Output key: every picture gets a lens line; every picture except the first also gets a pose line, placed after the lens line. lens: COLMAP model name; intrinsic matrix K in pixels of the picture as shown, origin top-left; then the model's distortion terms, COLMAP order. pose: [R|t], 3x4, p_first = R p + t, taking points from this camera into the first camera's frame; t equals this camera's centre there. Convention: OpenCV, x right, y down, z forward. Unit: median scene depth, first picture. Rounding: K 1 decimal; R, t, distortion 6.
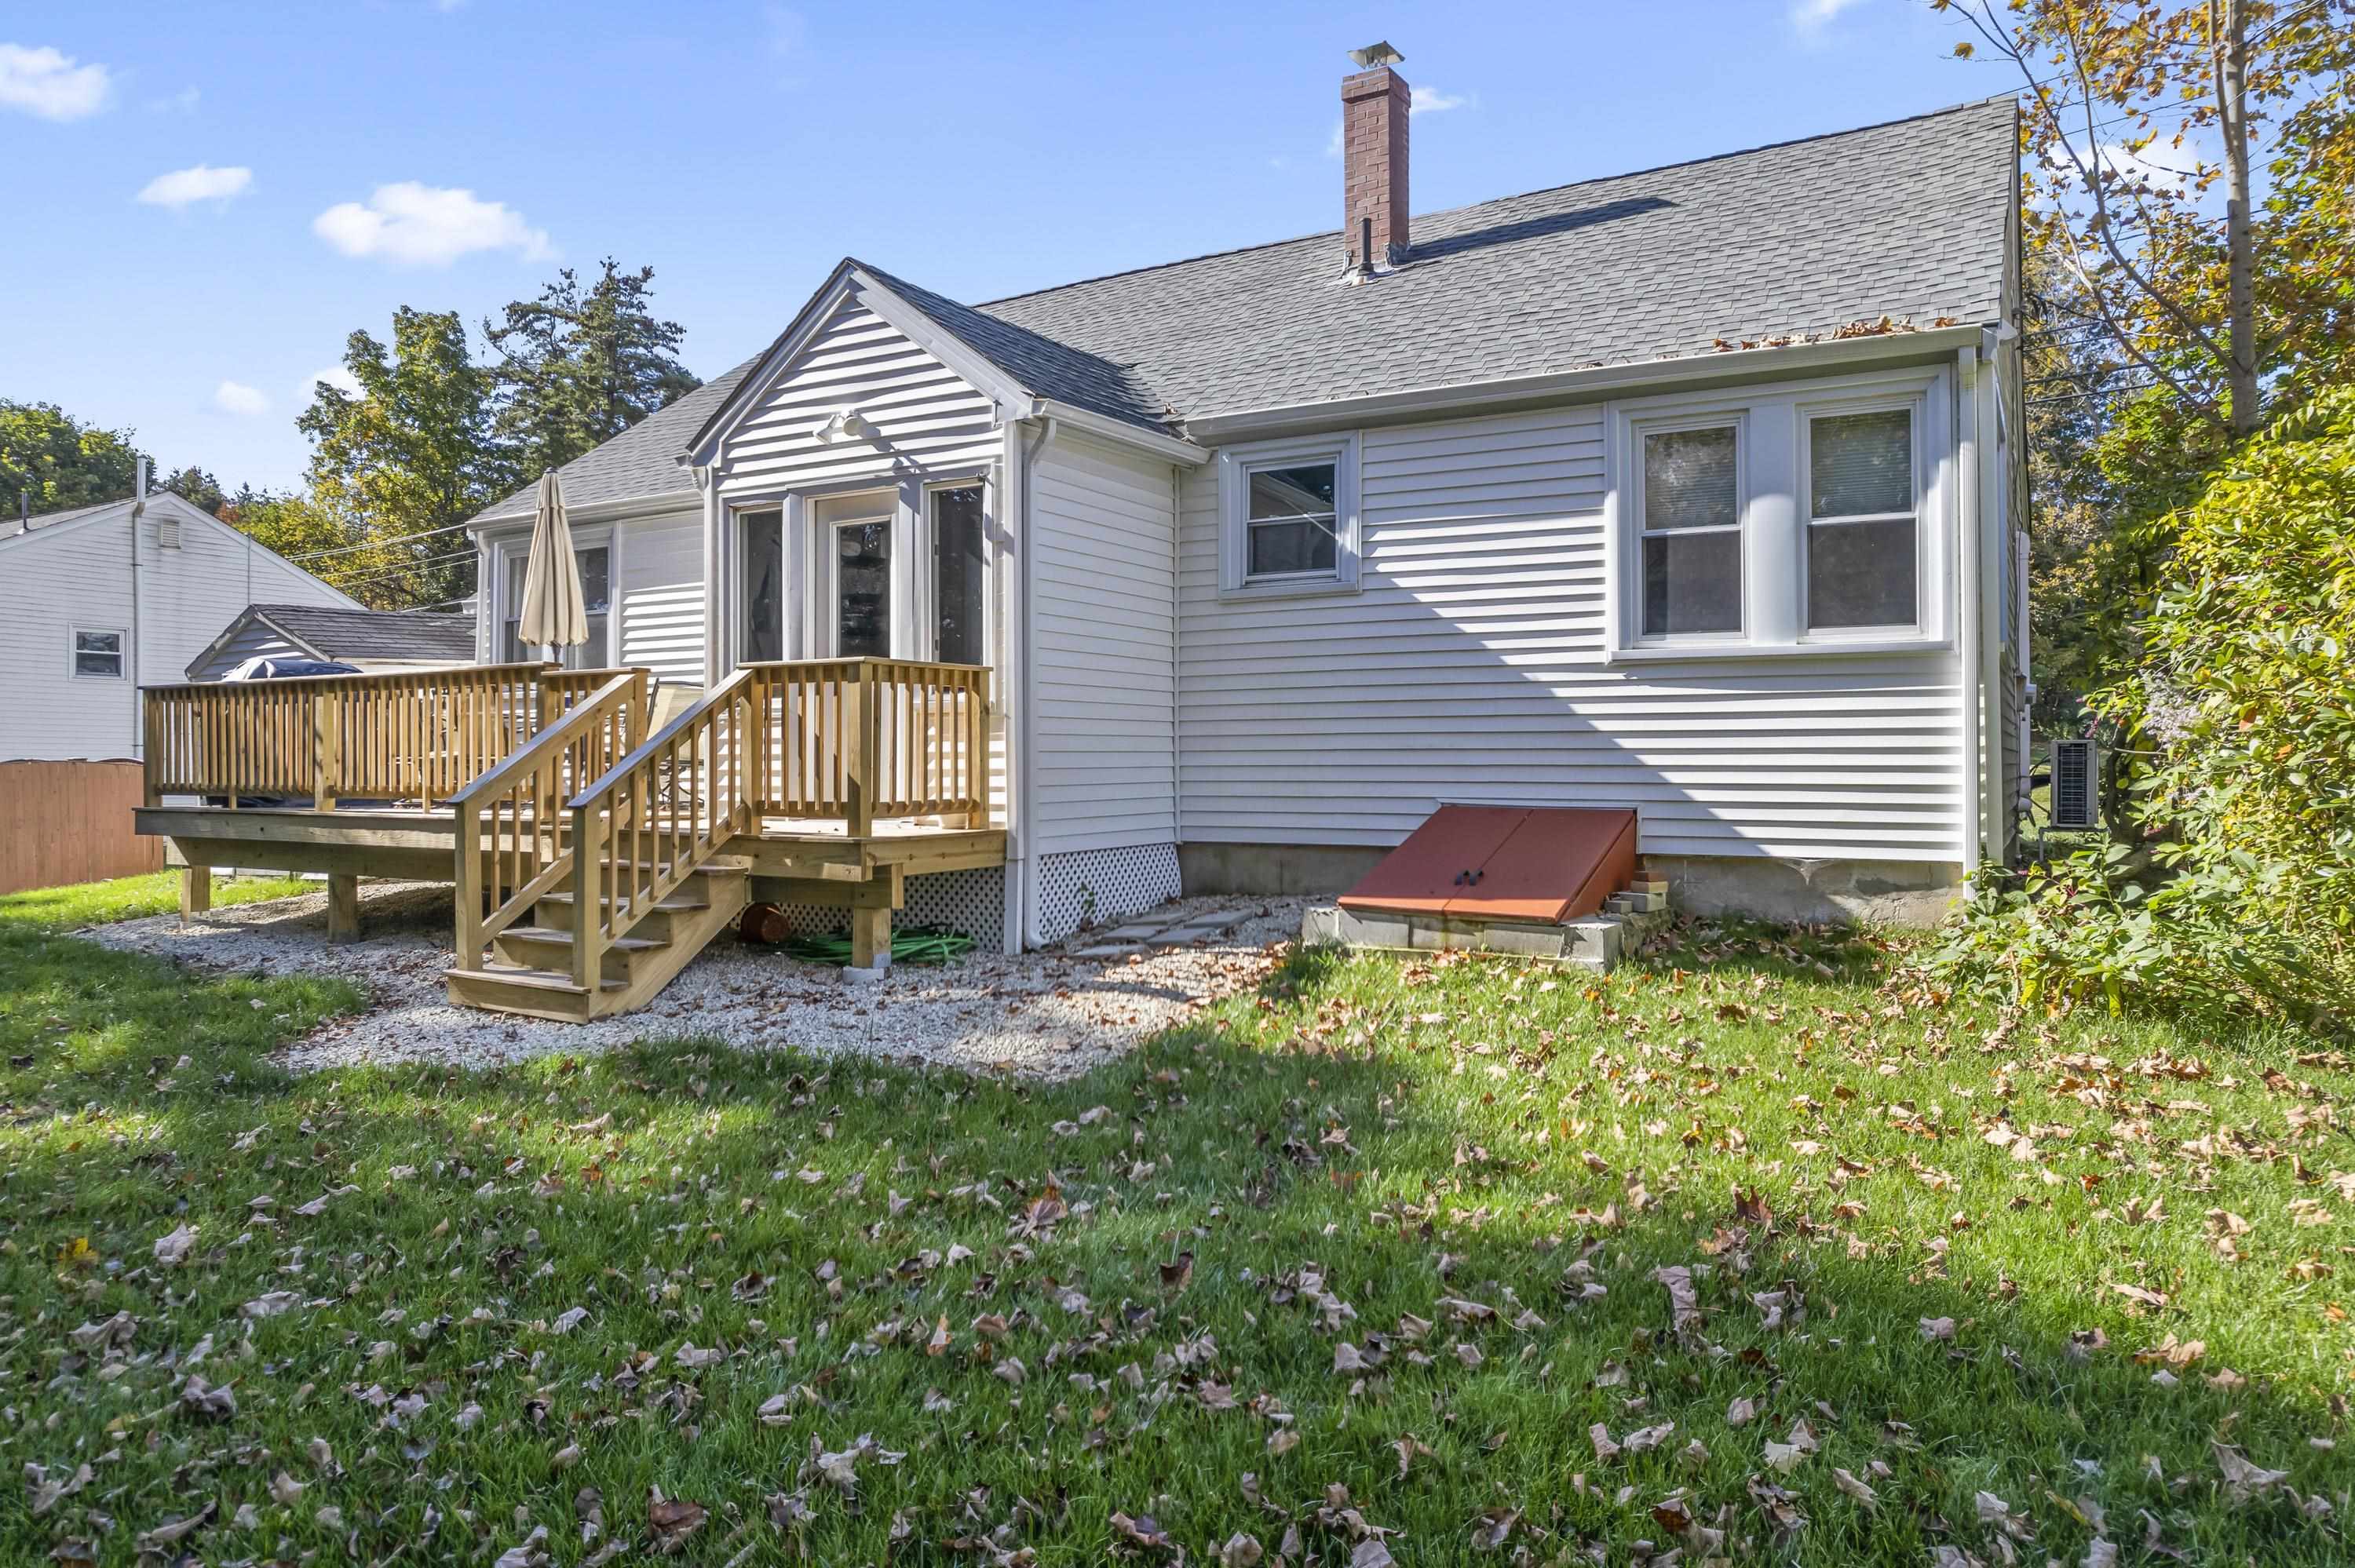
lens RADIAL K [[1516.4, 0, 1177.5], [0, 1516.4, 784.0], [0, 0, 1]] dist [-0.063818, 0.042554]
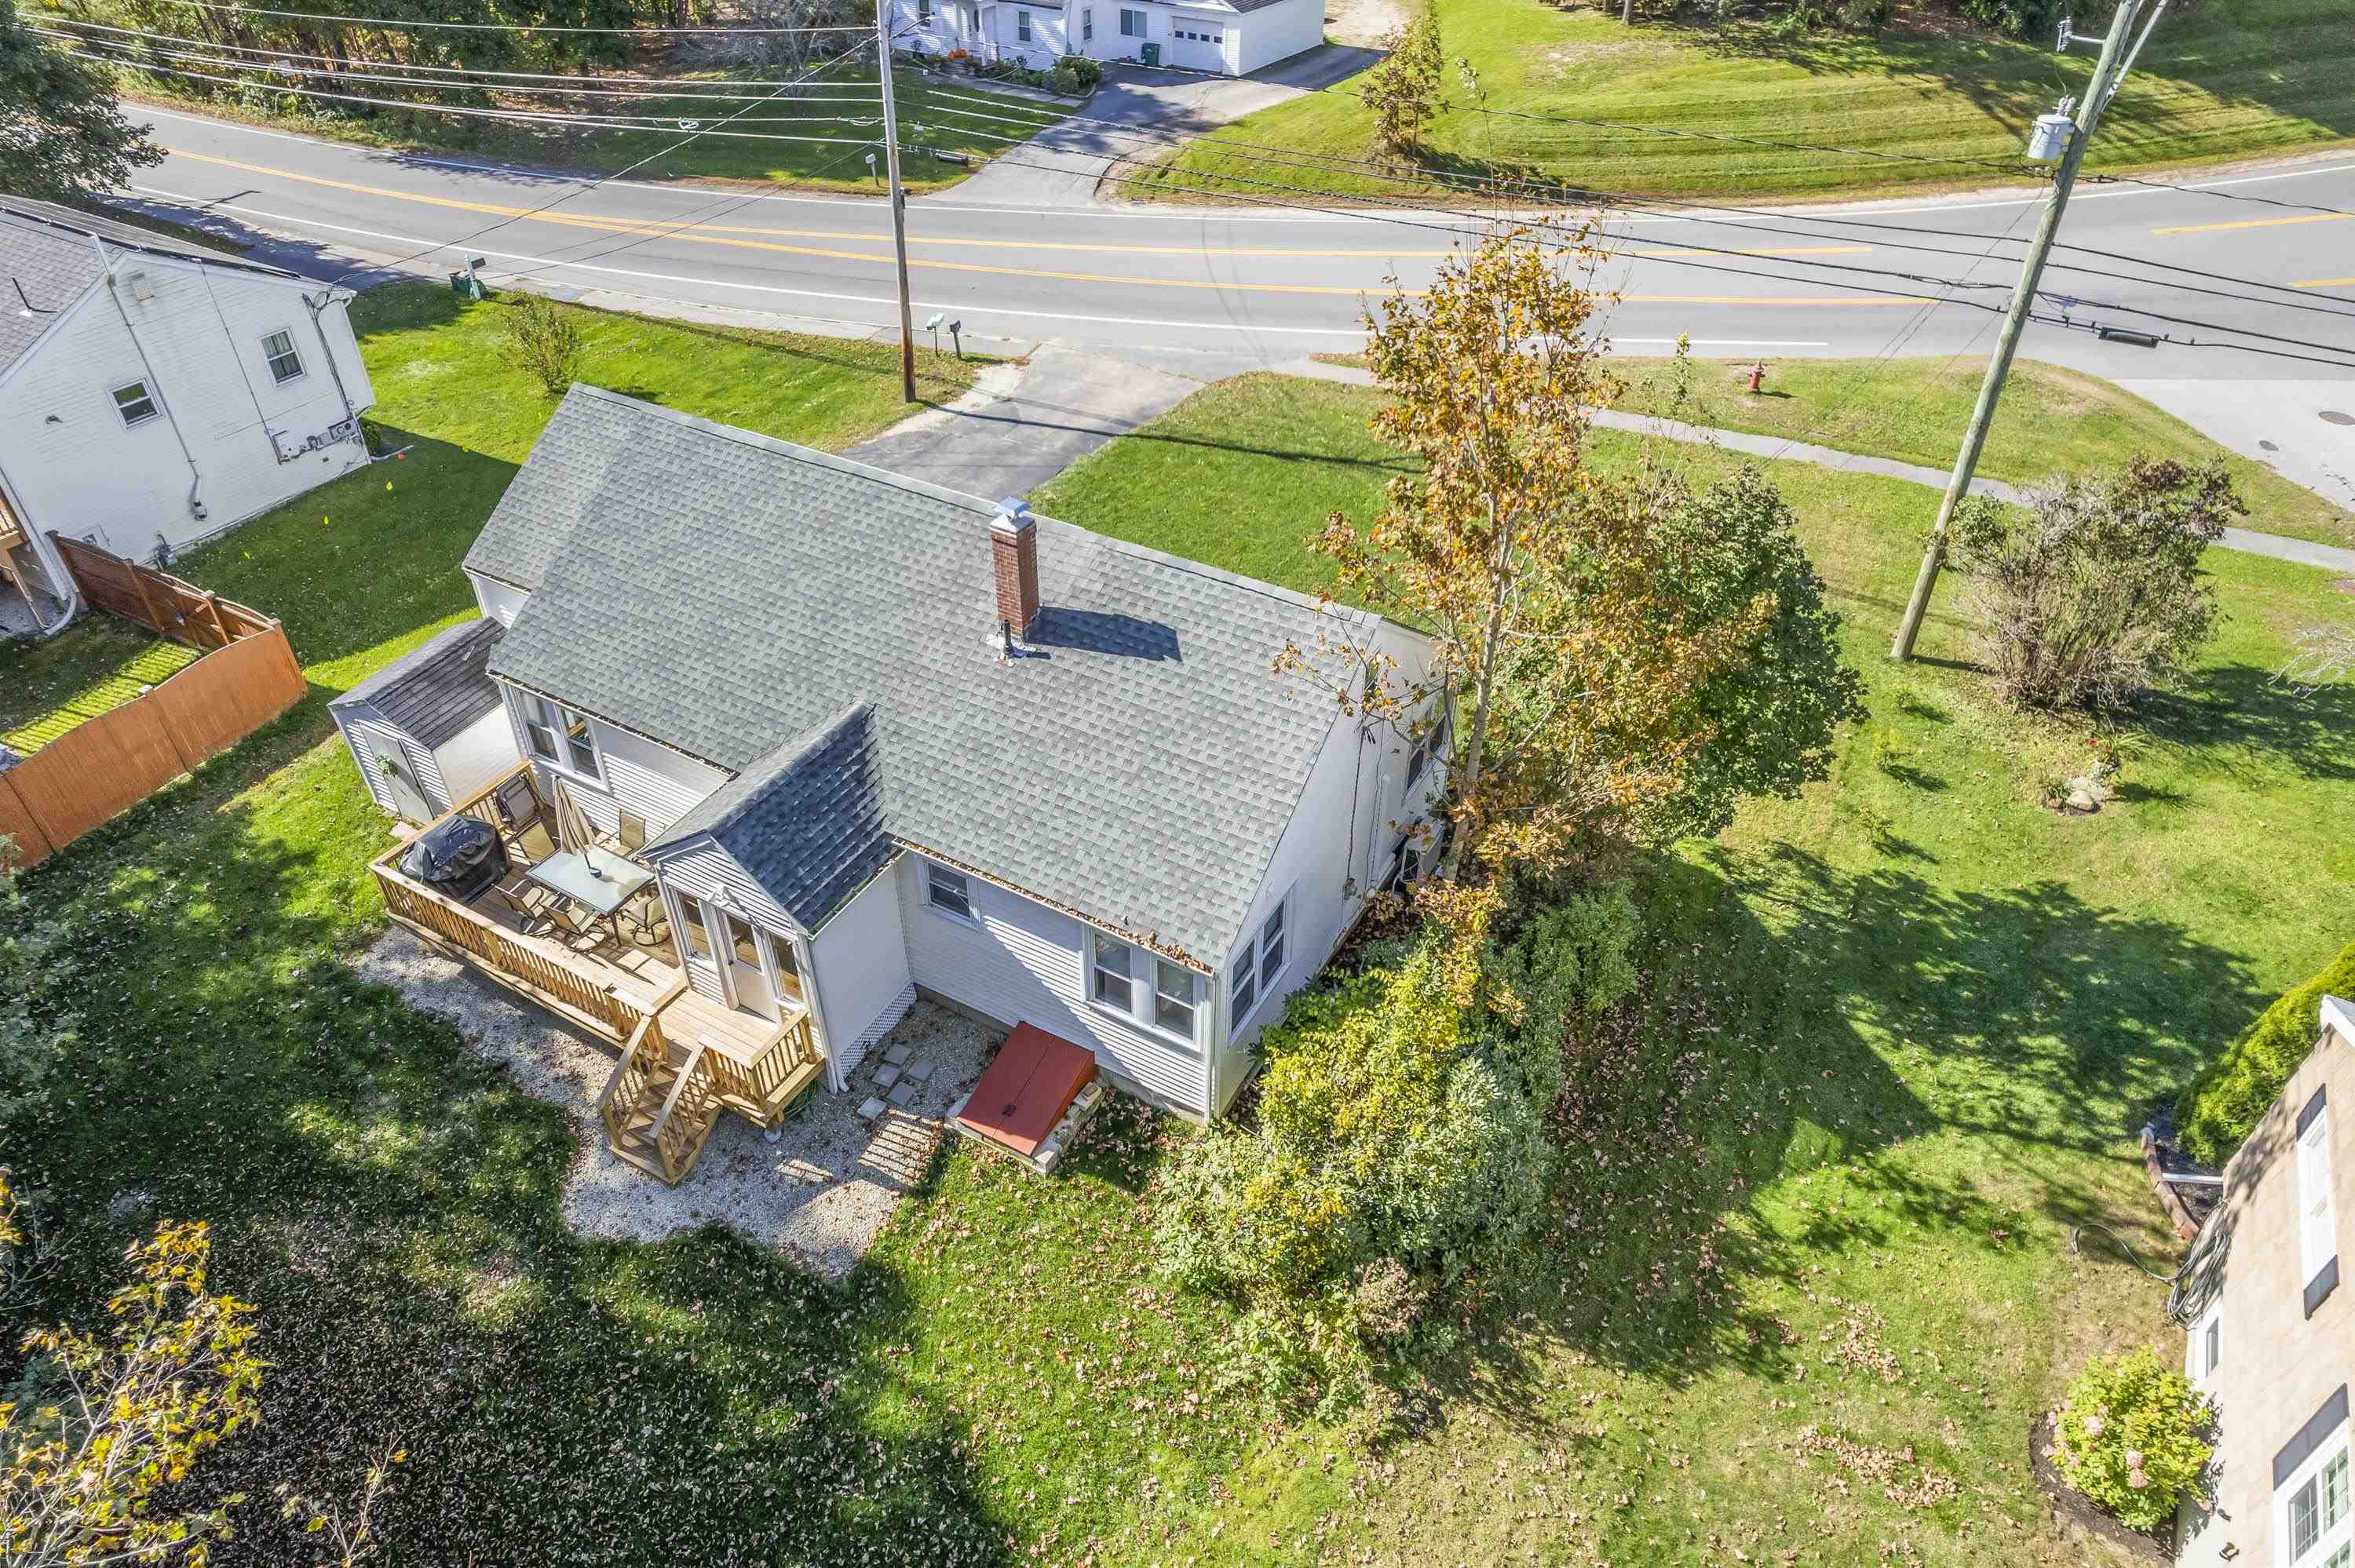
lens RADIAL K [[1516.4, 0, 1177.5], [0, 1516.4, 784.0], [0, 0, 1]] dist [-0.063818, 0.042554]
pose [[0.999789, 0.000807, 0.020518, 0.342706], [-0.013132, 0.793289, 0.608704, -1.548405], [-0.015785, -0.608845, 0.793132, -0.544258]]
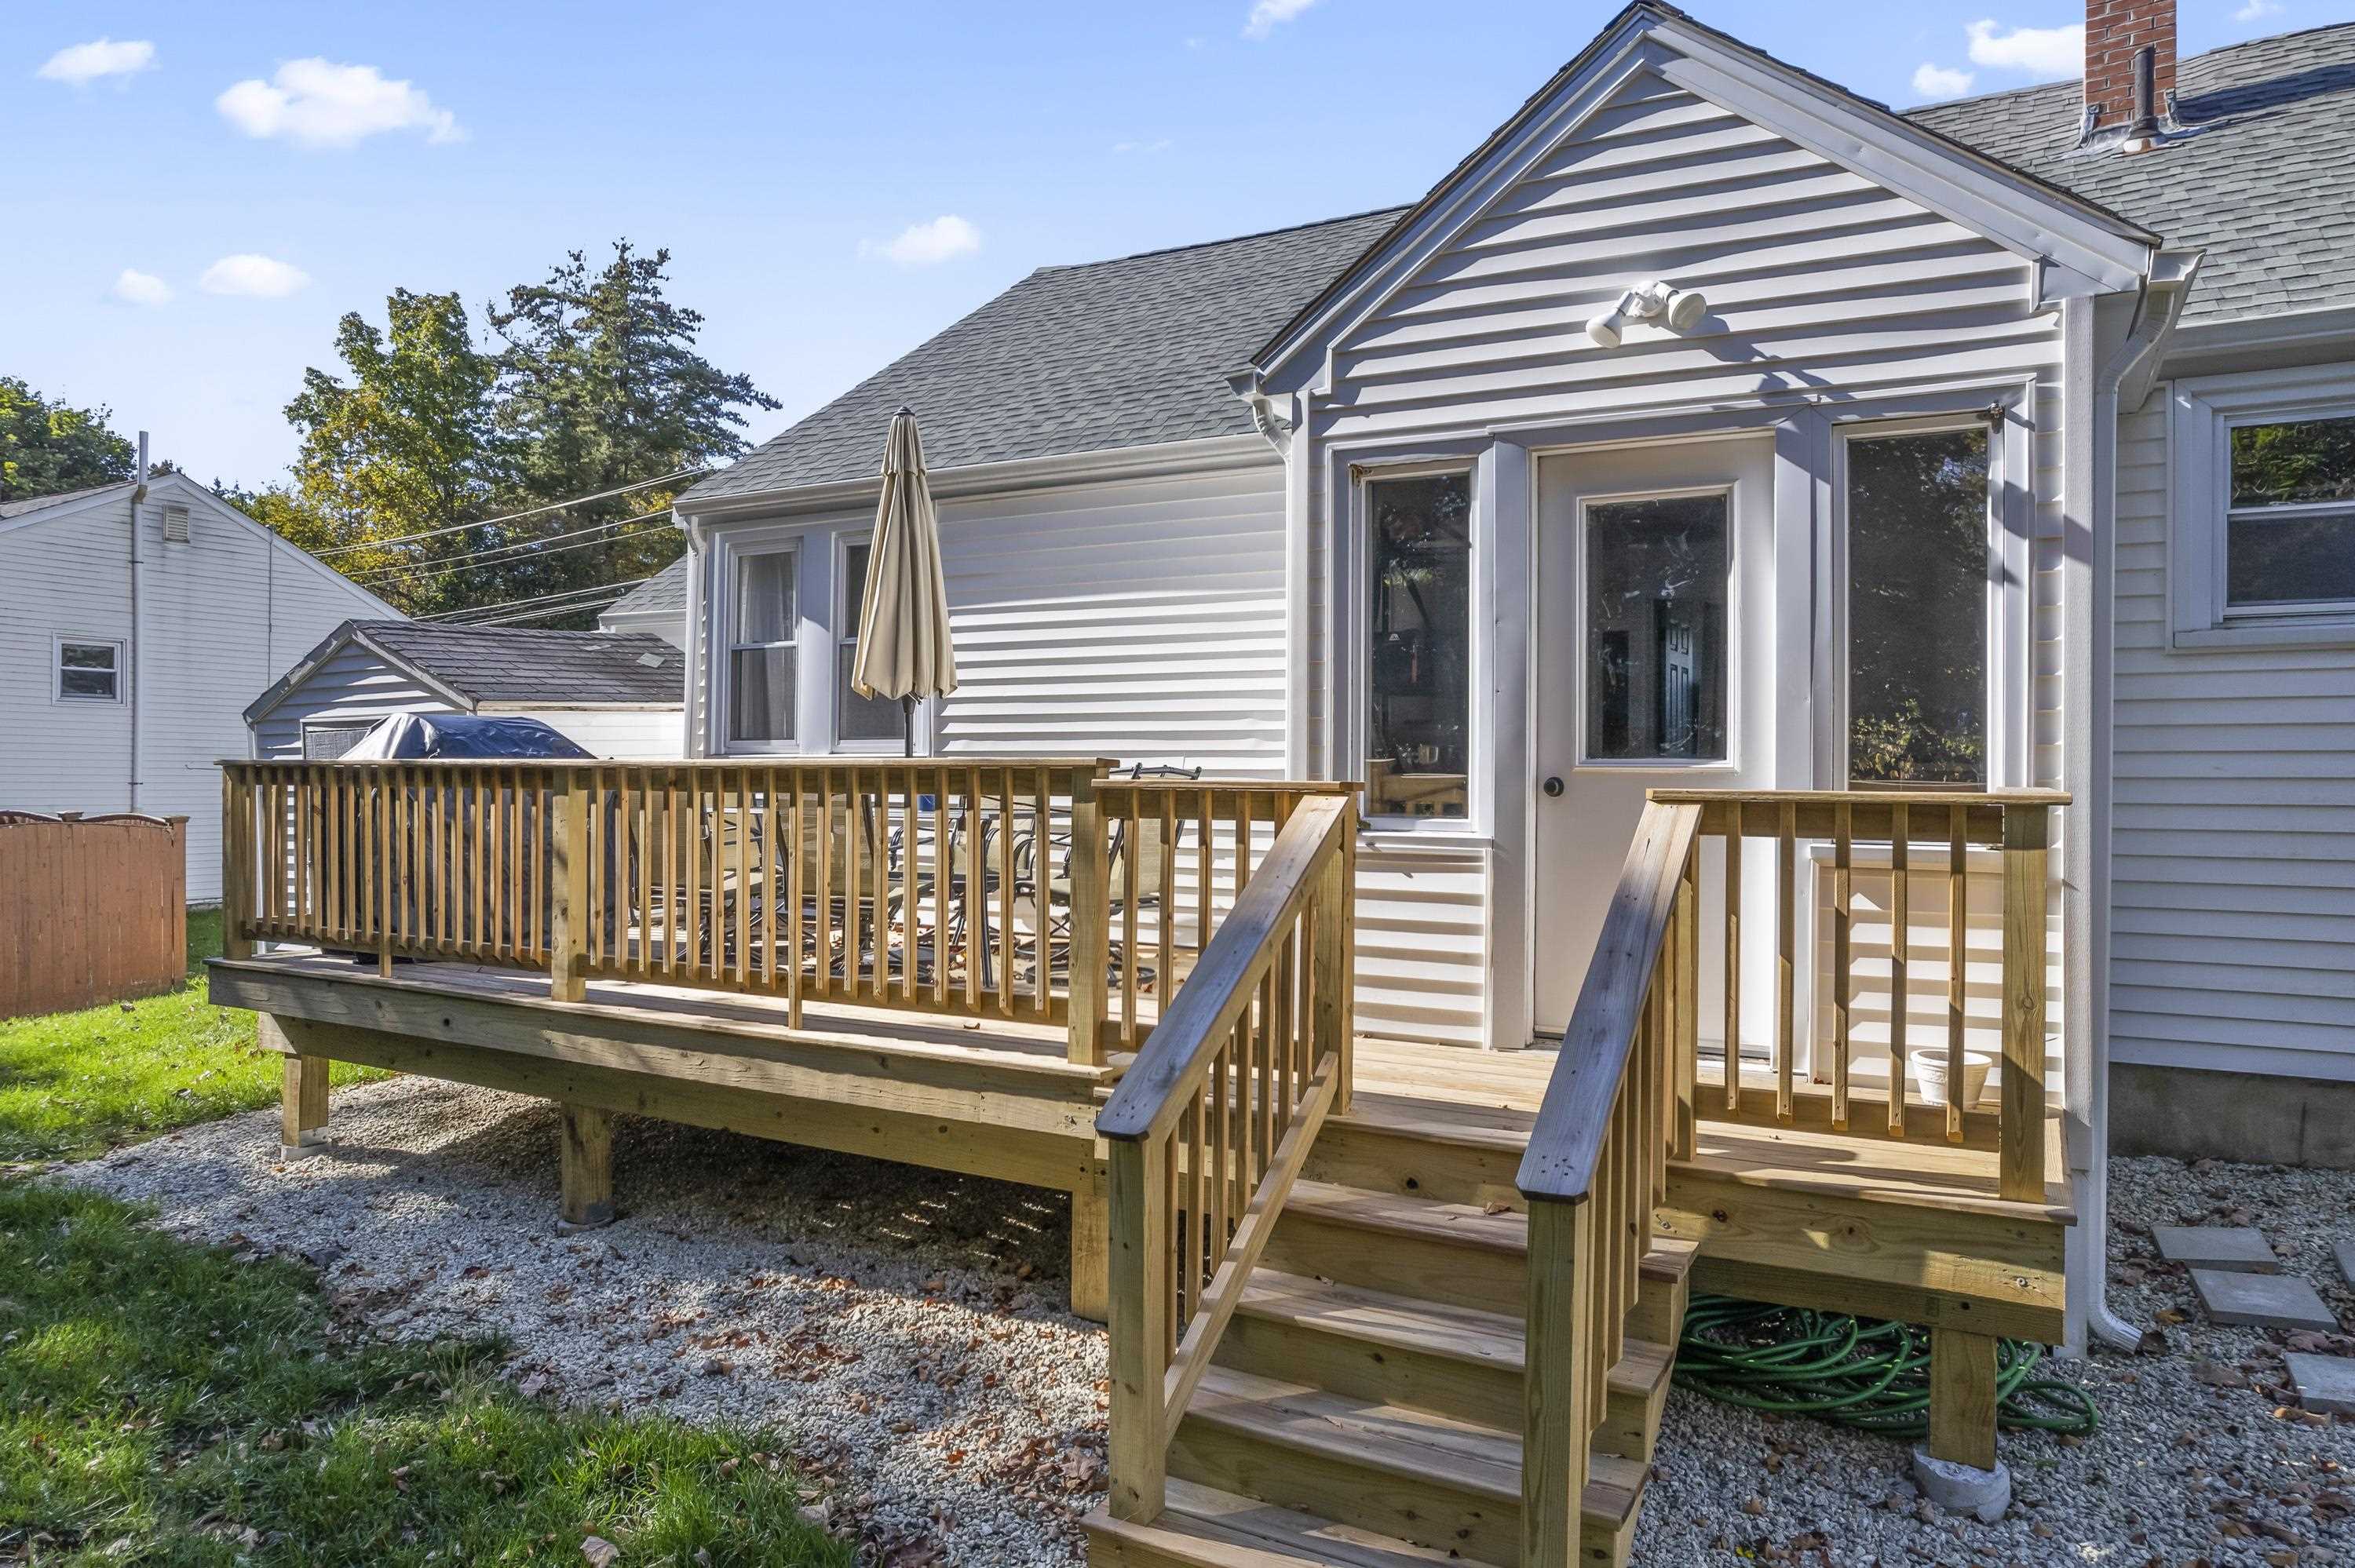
lens RADIAL K [[1536.7, 0, 1175.6], [0, 1536.7, 801.2], [0, 0, 1]] dist [-0.067963, 0.048544]
pose [[0.999892, 0.009239, 0.011448, -0.366353], [-0.009270, 0.999954, 0.002647, -0.062775], [-0.011423, -0.002753, 0.999931, 0.442135]]
